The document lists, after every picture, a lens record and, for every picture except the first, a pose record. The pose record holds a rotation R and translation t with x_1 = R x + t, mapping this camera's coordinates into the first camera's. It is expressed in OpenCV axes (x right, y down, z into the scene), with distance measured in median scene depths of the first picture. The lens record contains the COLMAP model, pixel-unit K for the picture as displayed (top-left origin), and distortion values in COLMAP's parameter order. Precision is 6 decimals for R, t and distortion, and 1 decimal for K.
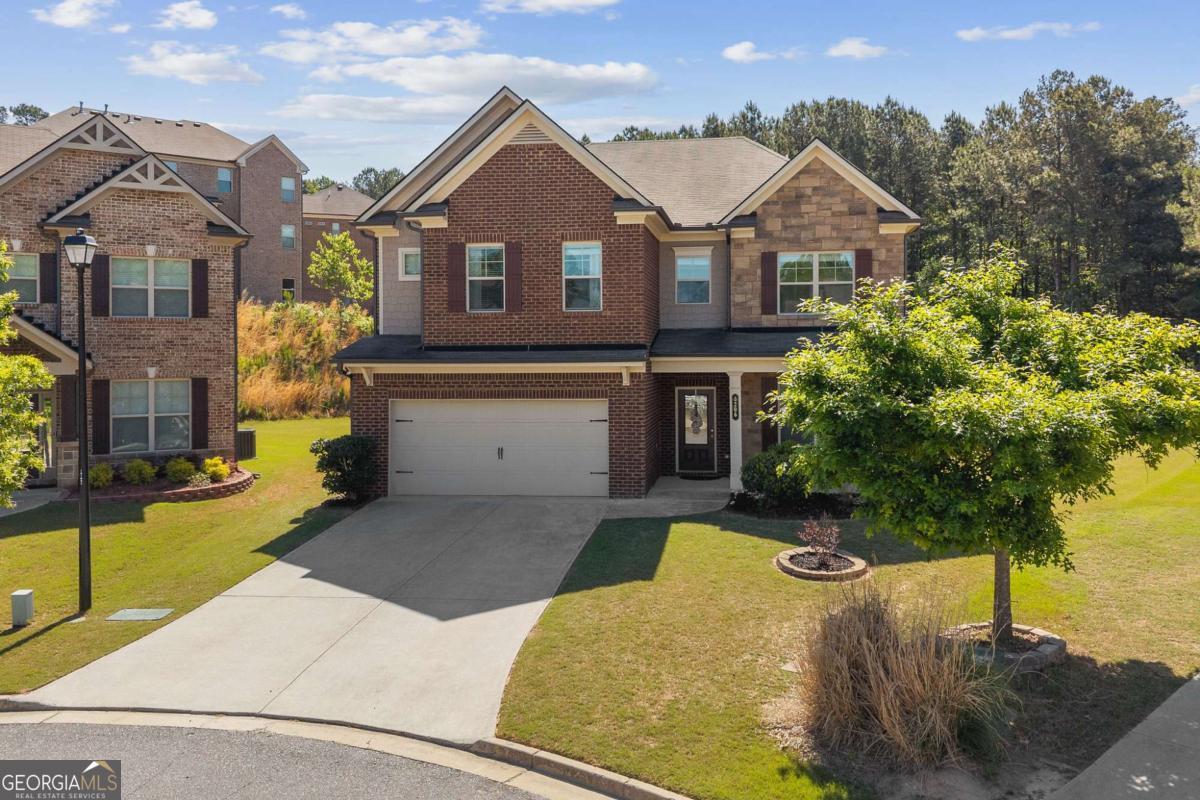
lens RADIAL K [[957.1, 0, 627.2], [0, 957.1, 350.0], [0, 0, 1]] dist [0.027689, -0.050691]
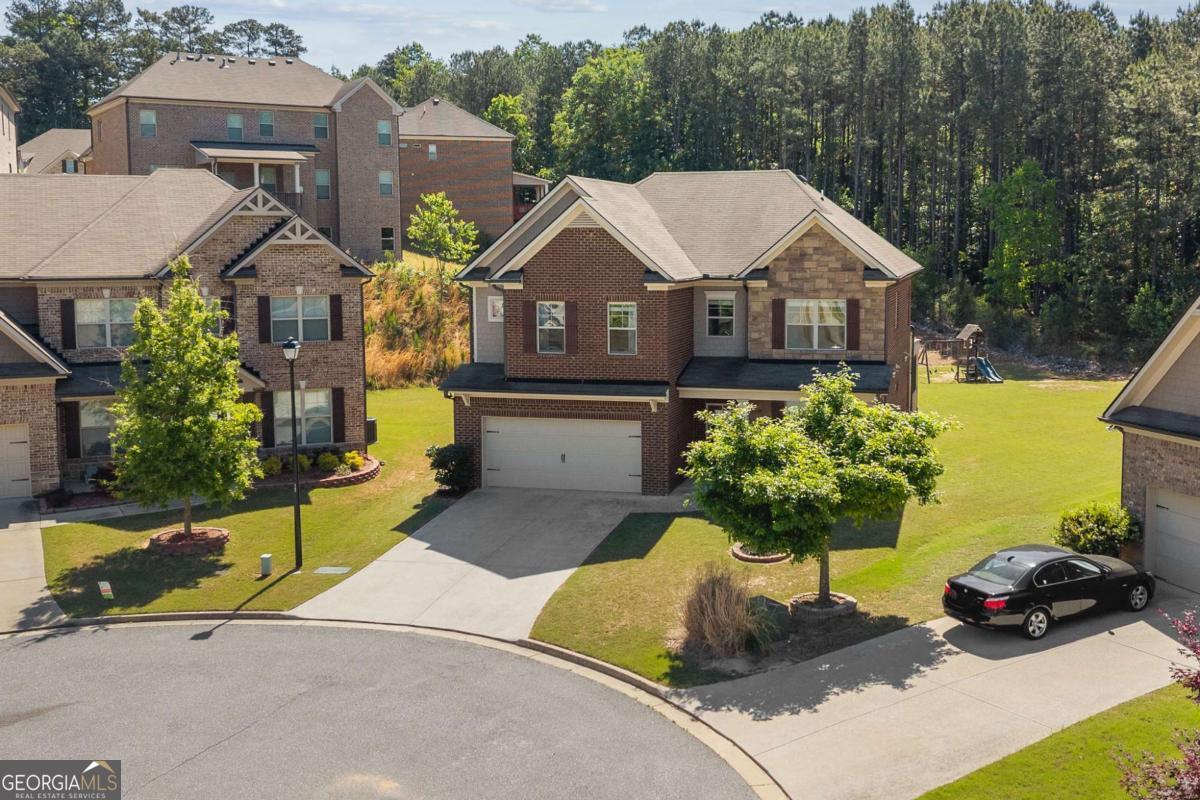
lens RADIAL K [[1272.4, 0, 649.8], [0, 1272.4, 362.0], [0, 0, 1]] dist [0.111294, -0.264219]
pose [[0.992013, 0.012853, -0.125476, 0.193844], [-0.000046, 0.994832, 0.101535, -0.191732], [0.126133, -0.100718, 0.986887, -0.673543]]
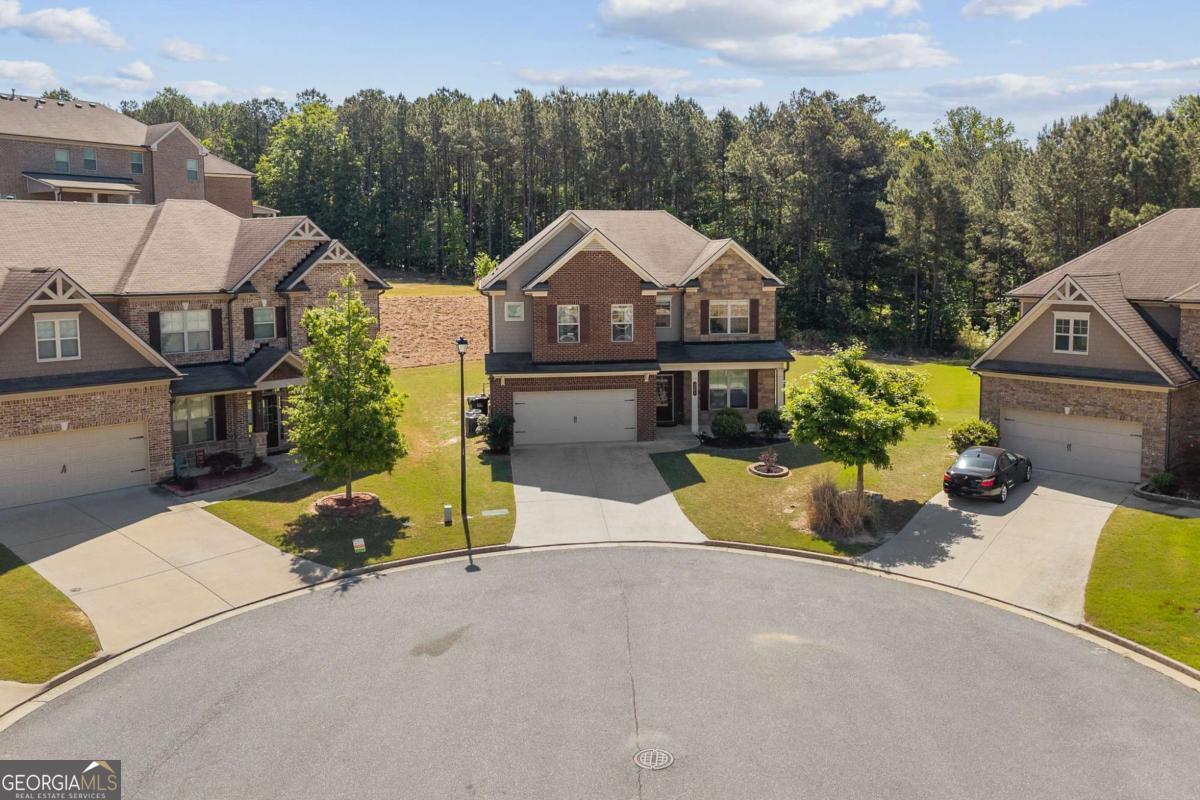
lens RADIAL K [[952.7, 0, 621.3], [0, 952.7, 348.6], [0, 0, 1]] dist [0.072653, -0.124352]
pose [[0.960500, -0.026594, 0.277006, -0.509420], [-0.001160, 0.995032, 0.099551, -0.192479], [-0.278277, -0.095940, 0.955697, -0.689262]]
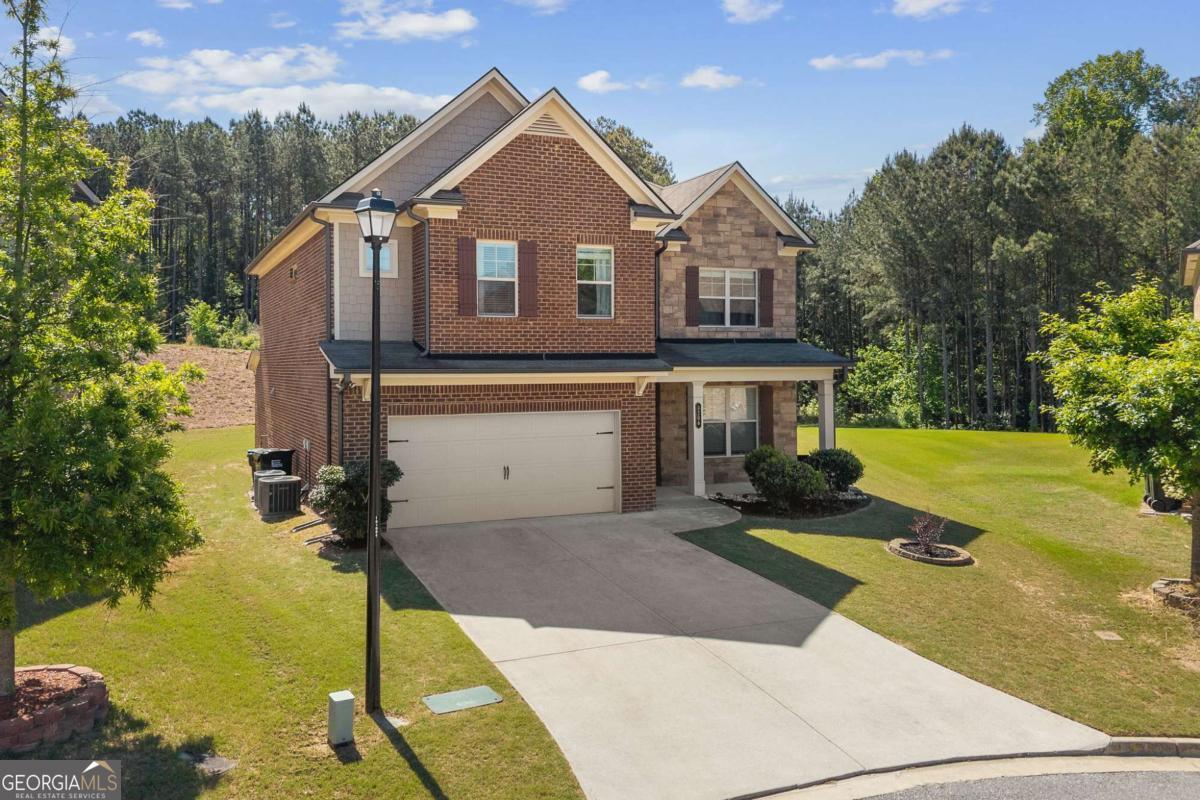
lens RADIAL K [[949.0, 0, 550.4], [0, 949.0, 360.7], [0, 0, 1]] dist [0.035884, -0.048363]
pose [[0.860762, 0.003925, 0.508993, -0.517648], [-0.002439, 0.999991, -0.003585, 0.004600], [-0.509002, 0.001845, 0.860763, 0.191774]]
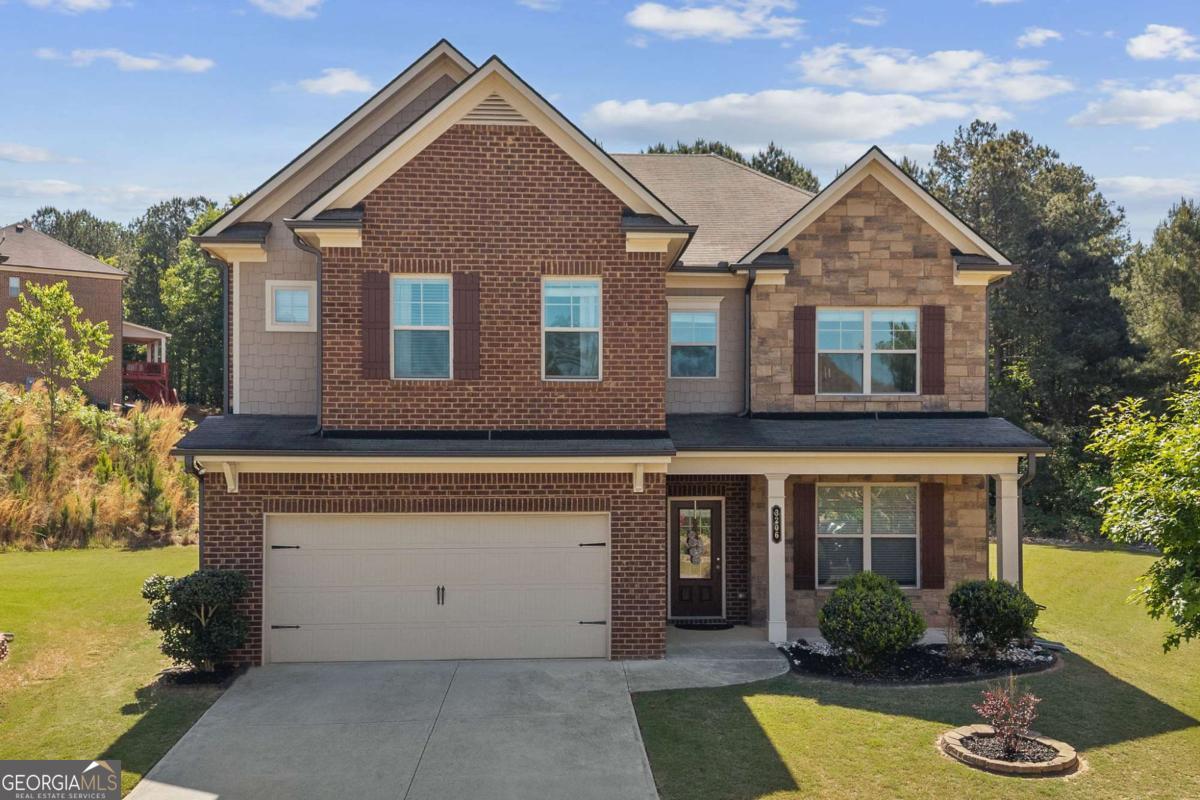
lens RADIAL K [[1198.1, 0, 613.6], [0, 1198.1, 467.6], [0, 0, 1]] dist [0.056608, -0.147502]
pose [[0.980468, 0.005982, 0.196589, -0.166709], [-0.006236, 0.999980, 0.000673, 0.017669], [-0.196581, -0.001886, 0.980486, 0.159050]]
